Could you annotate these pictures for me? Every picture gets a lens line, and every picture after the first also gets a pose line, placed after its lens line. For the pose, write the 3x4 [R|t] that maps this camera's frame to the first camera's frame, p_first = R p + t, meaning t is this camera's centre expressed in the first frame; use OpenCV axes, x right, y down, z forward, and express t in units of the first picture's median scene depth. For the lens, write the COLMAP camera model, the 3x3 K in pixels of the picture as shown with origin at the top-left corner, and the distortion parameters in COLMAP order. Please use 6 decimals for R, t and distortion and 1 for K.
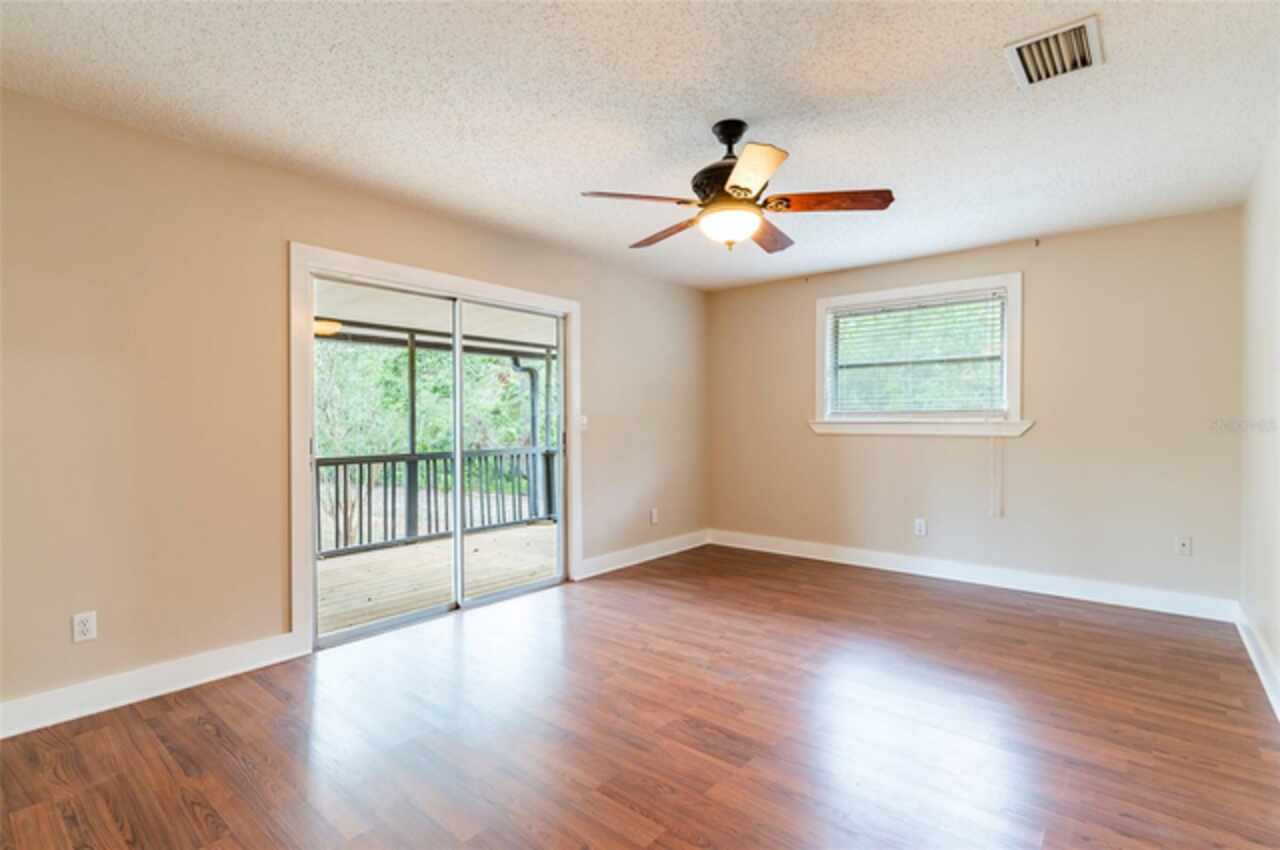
lens RADIAL K [[599.0, 0, 640.0], [0, 599.0, 425.0], [0, 0, 1]] dist [-0.001967, -0.000168]
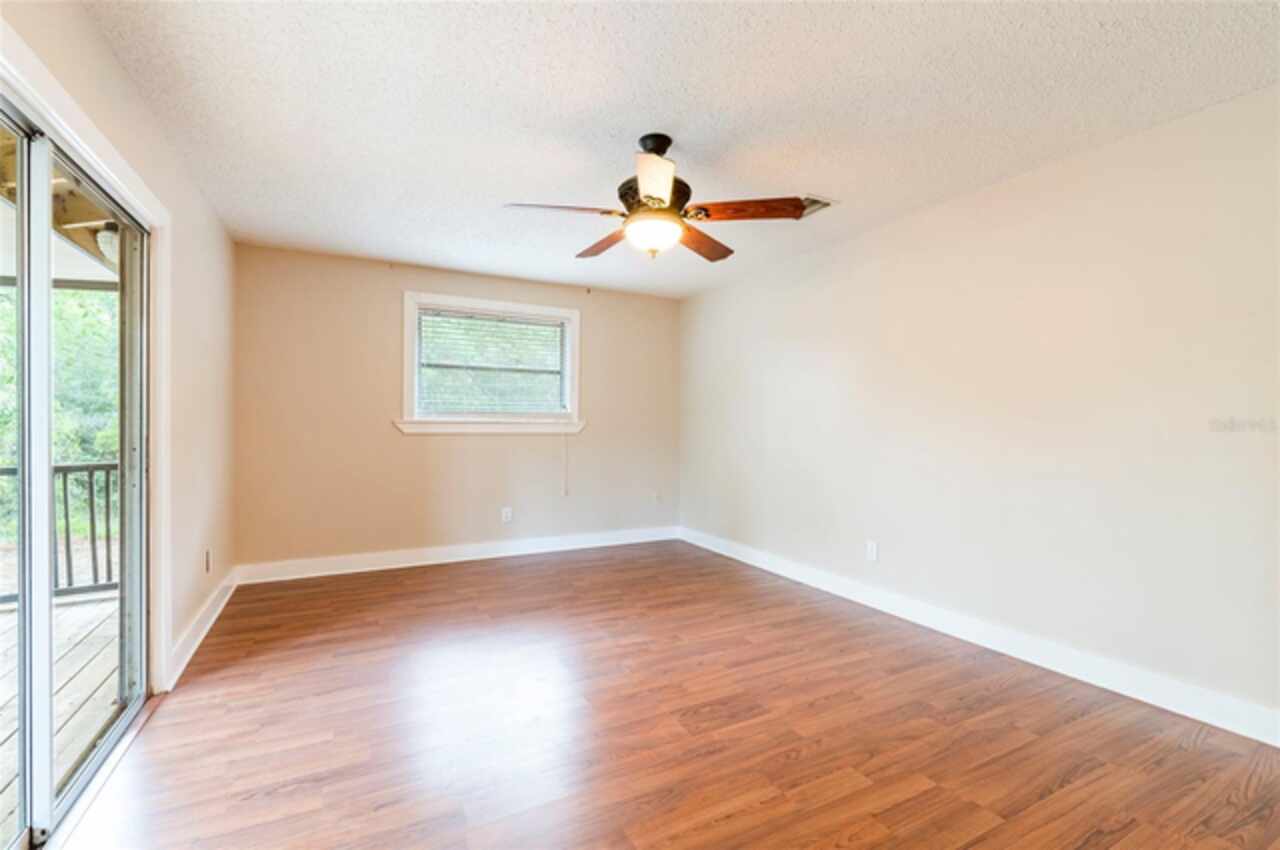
lens RADIAL K [[563.9, 0, 640.0], [0, 563.9, 425.0], [0, 0, 1]] dist [0.003078, 0.000003]
pose [[0.382392, 0.000848, 0.924000, -0.469001], [-0.002228, 0.999998, 0.000005, 0.000227], [-0.923998, -0.002061, 0.382392, 0.391985]]
